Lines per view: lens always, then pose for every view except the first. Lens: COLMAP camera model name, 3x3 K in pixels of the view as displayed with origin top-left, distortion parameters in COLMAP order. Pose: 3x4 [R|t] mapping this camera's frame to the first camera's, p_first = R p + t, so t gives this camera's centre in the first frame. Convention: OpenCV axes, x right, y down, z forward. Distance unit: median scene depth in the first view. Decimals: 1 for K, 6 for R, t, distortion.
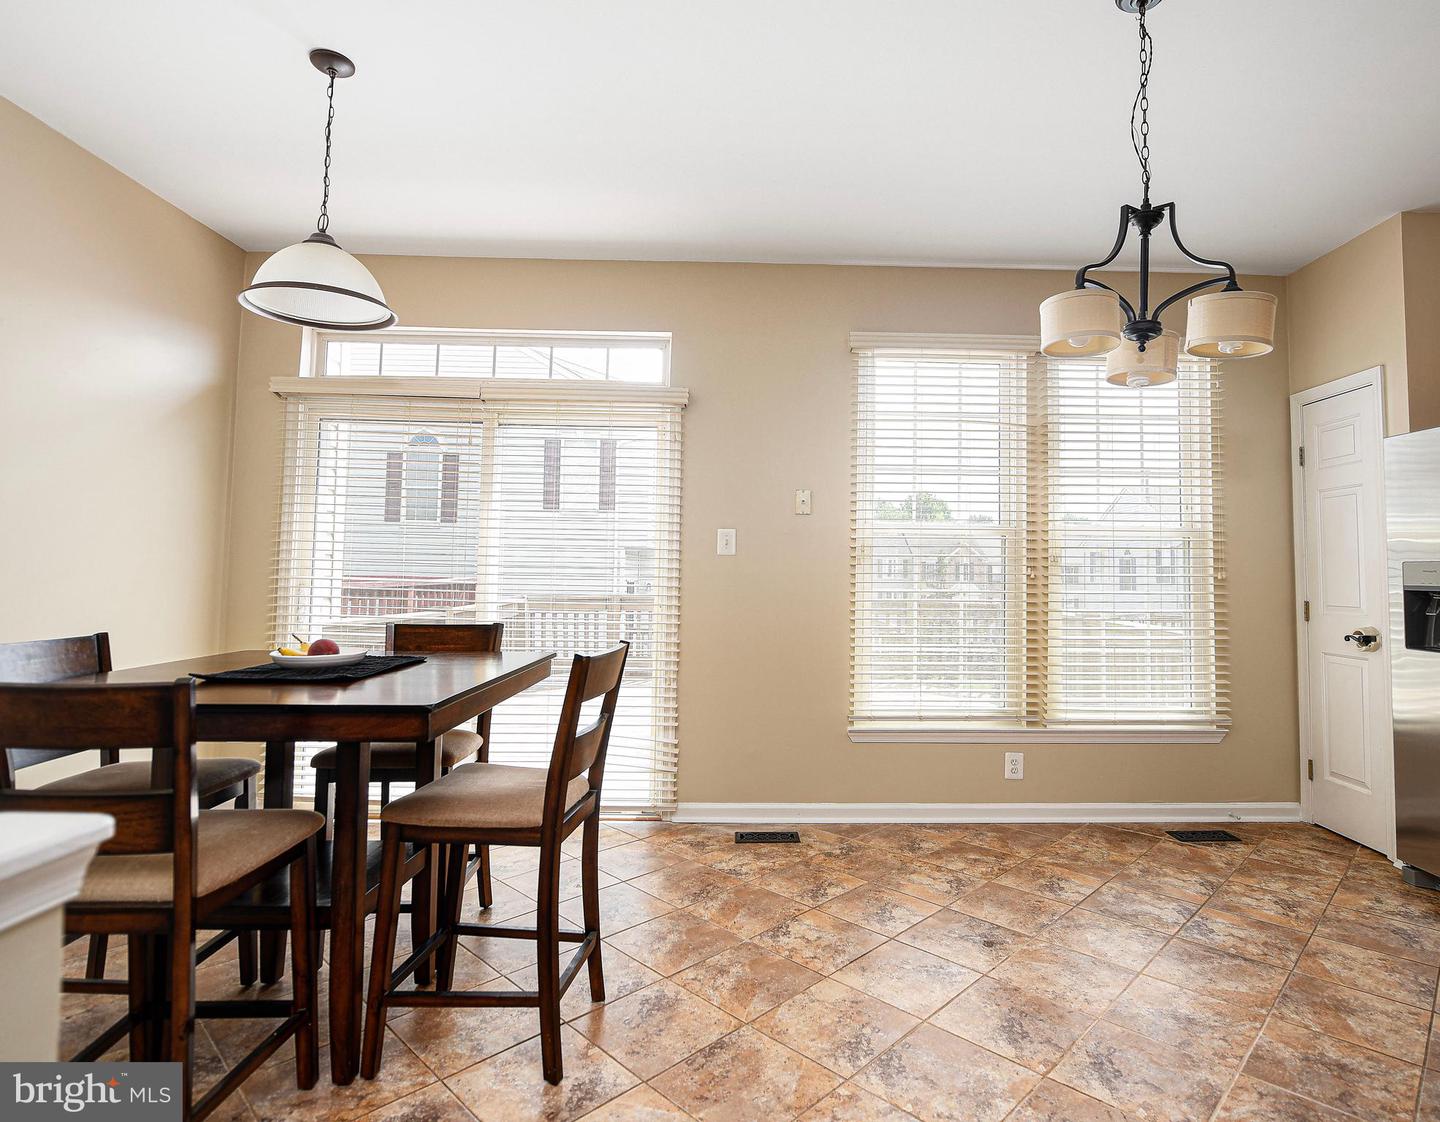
lens RADIAL K [[794.4, 0, 781.8], [0, 794.4, 529.0], [0, 0, 1]] dist [0.000873, -0.008020]
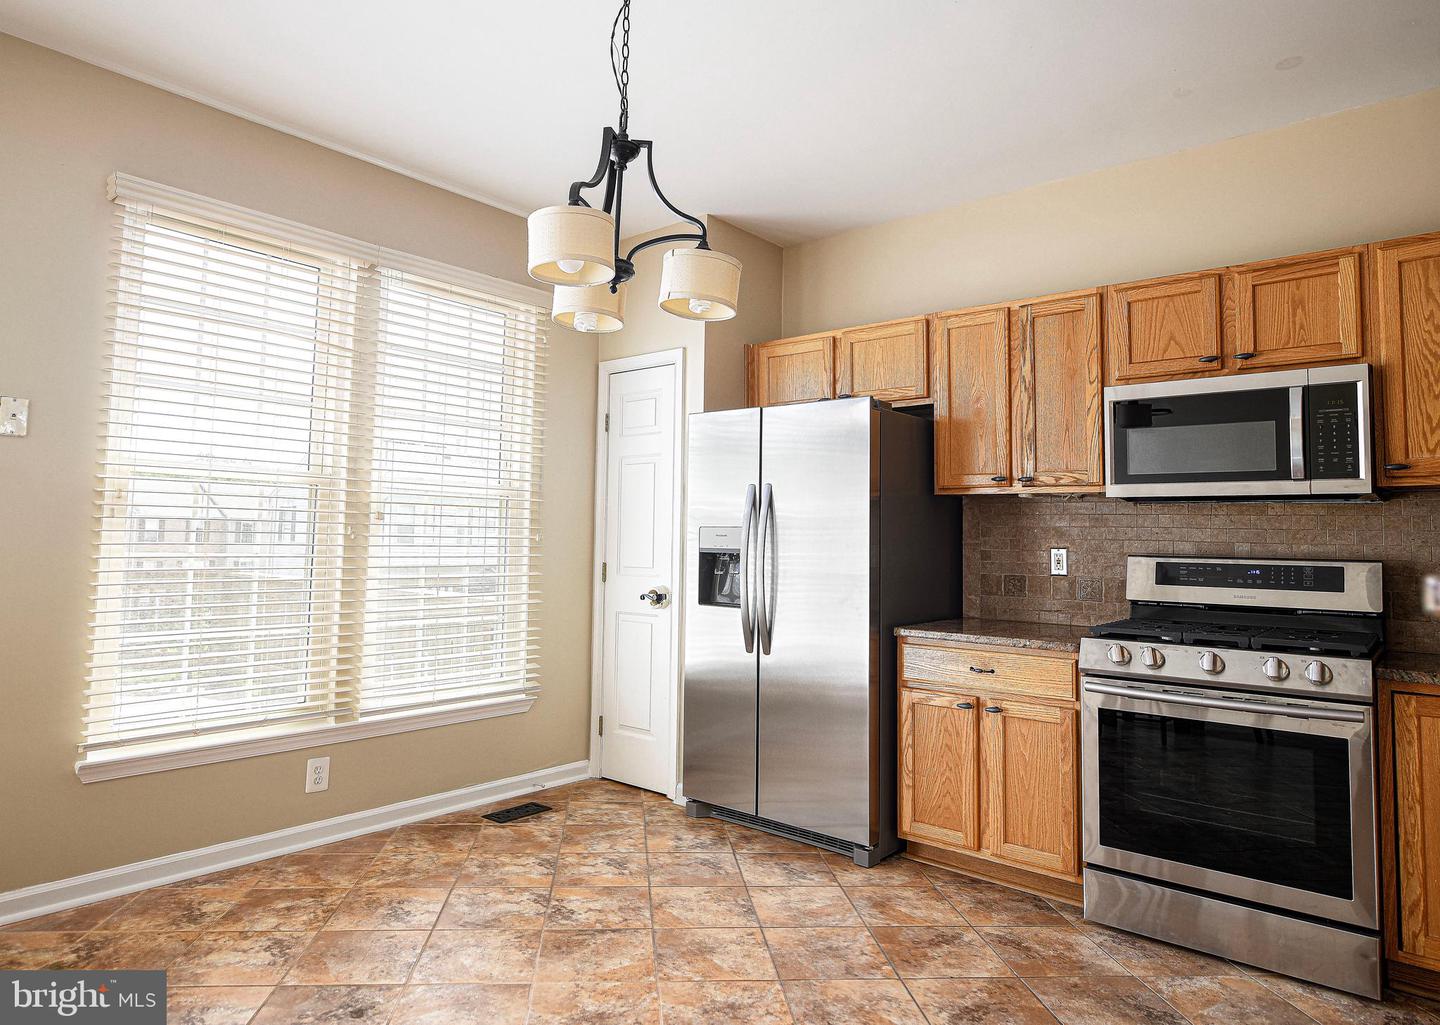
lens RADIAL K [[897.0, 0, 692.1], [0, 897.0, 486.8], [0, 0, 1]] dist [-0.001866, -0.001118]
pose [[0.682933, 0.048197, 0.728890, -0.137795], [-0.053416, 0.998445, -0.015973, 0.005507], [-0.728526, -0.028025, 0.684445, 0.140160]]
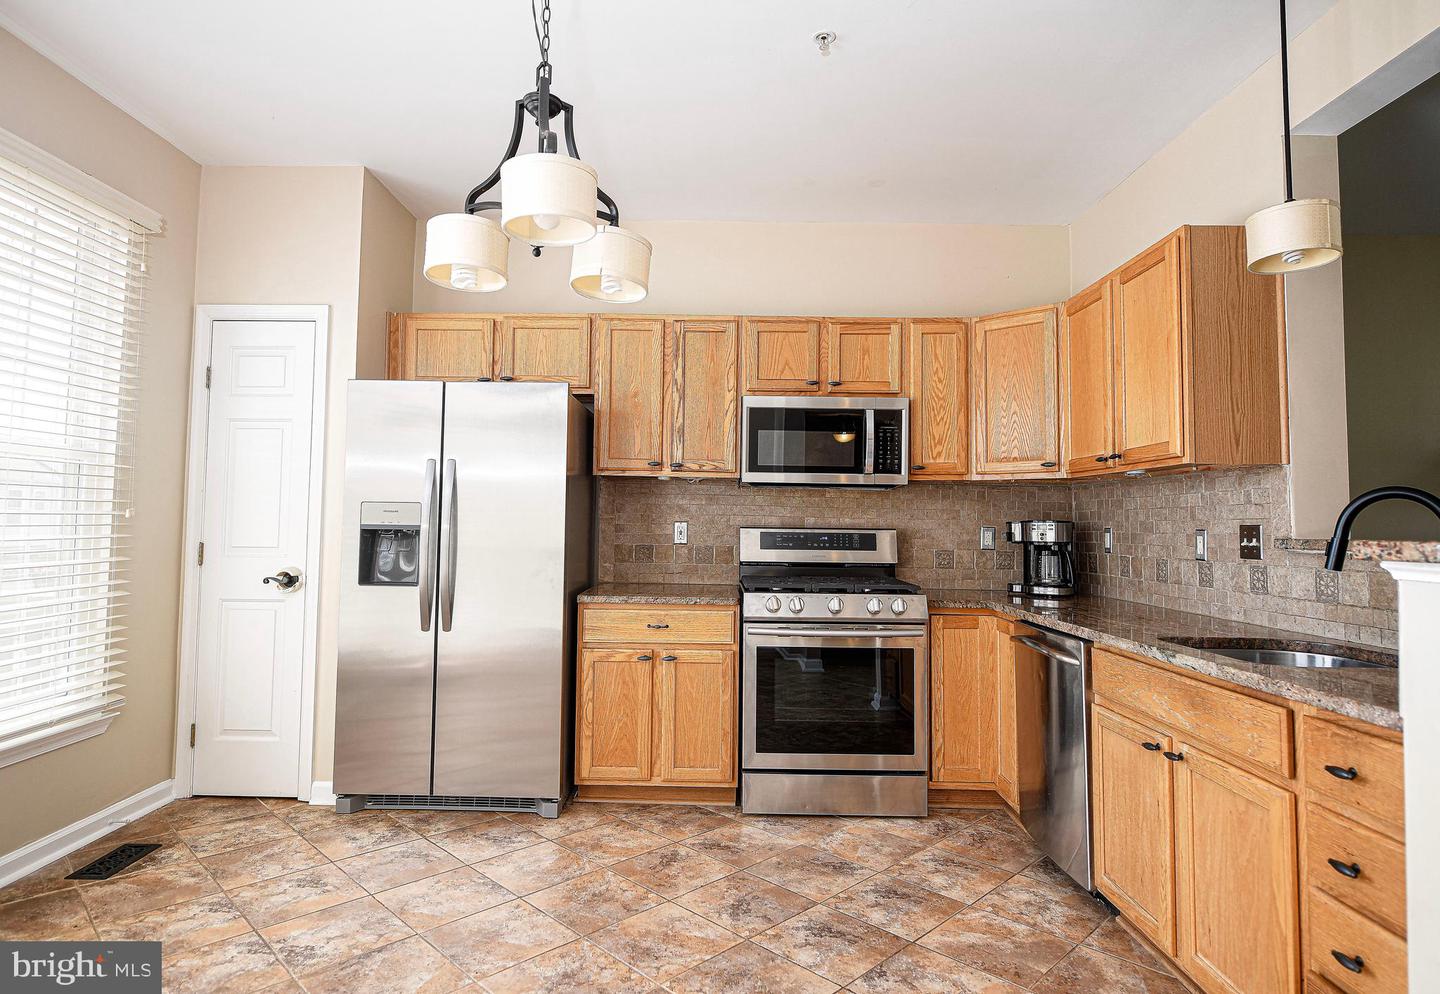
lens RADIAL K [[809.2, 0, 716.7], [0, 809.2, 477.8], [0, 0, 1]] dist [-0.005933, -0.000916]
pose [[0.042372, 0.046048, 0.998040, -0.242755], [-0.068569, 0.996716, -0.043076, 0.022415], [-0.996746, -0.066609, 0.045390, 0.466885]]
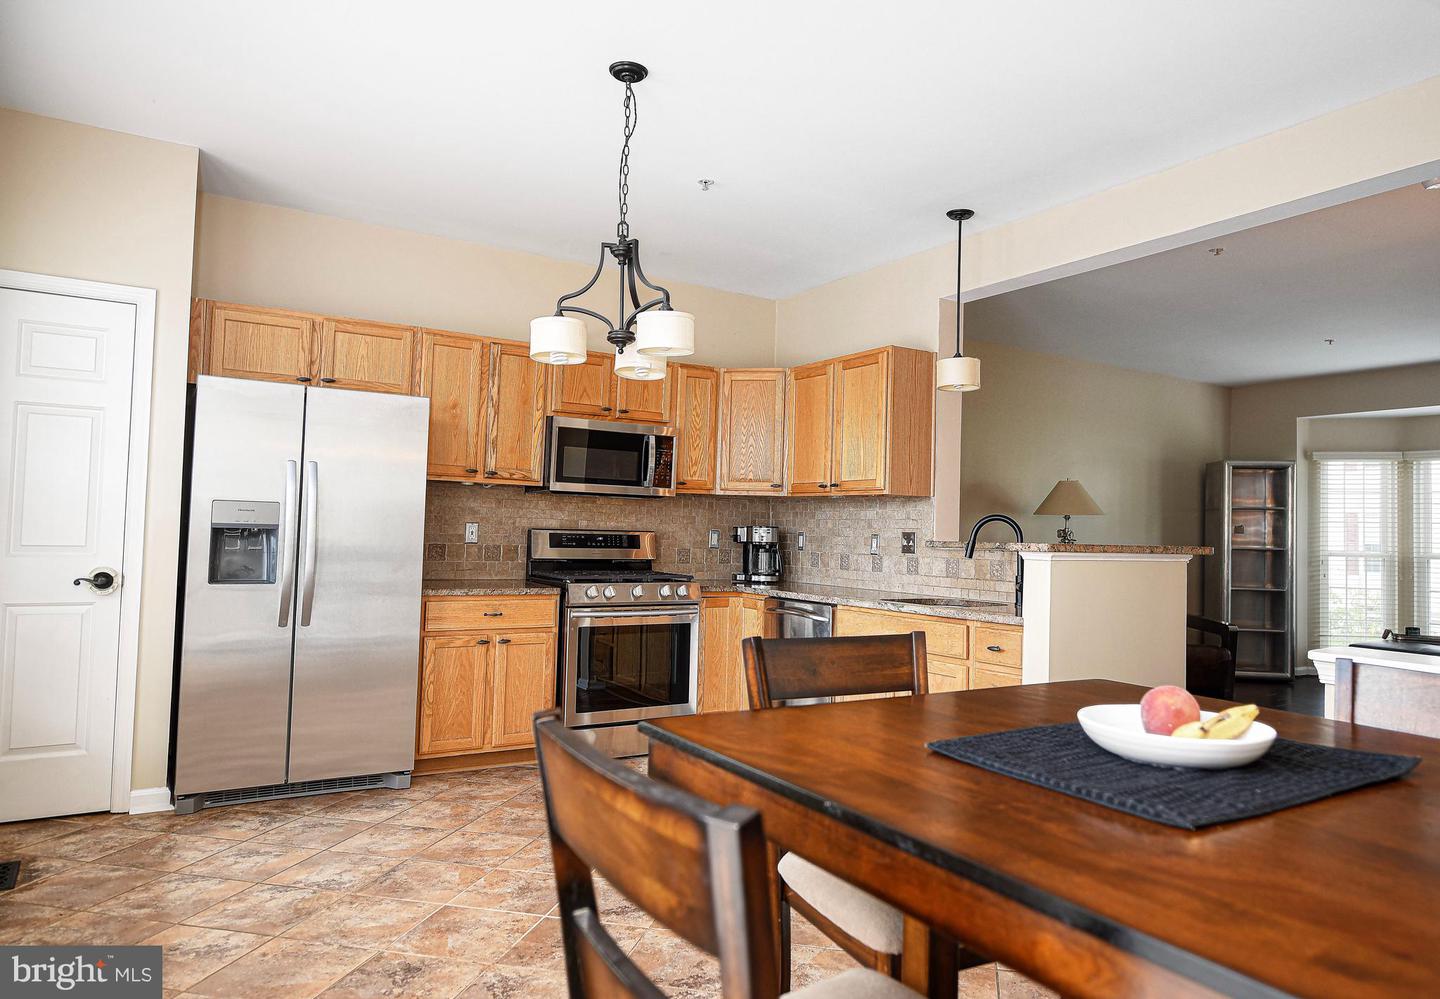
lens RADIAL K [[932.1, 0, 771.7], [0, 932.1, 495.3], [0, 0, 1]] dist [0.001879, -0.000093]
pose [[-0.520818, 0.008684, 0.853624, -0.597191], [-0.079957, 0.995056, -0.058906, 0.045929], [-0.849915, -0.098932, -0.517548, 0.961744]]
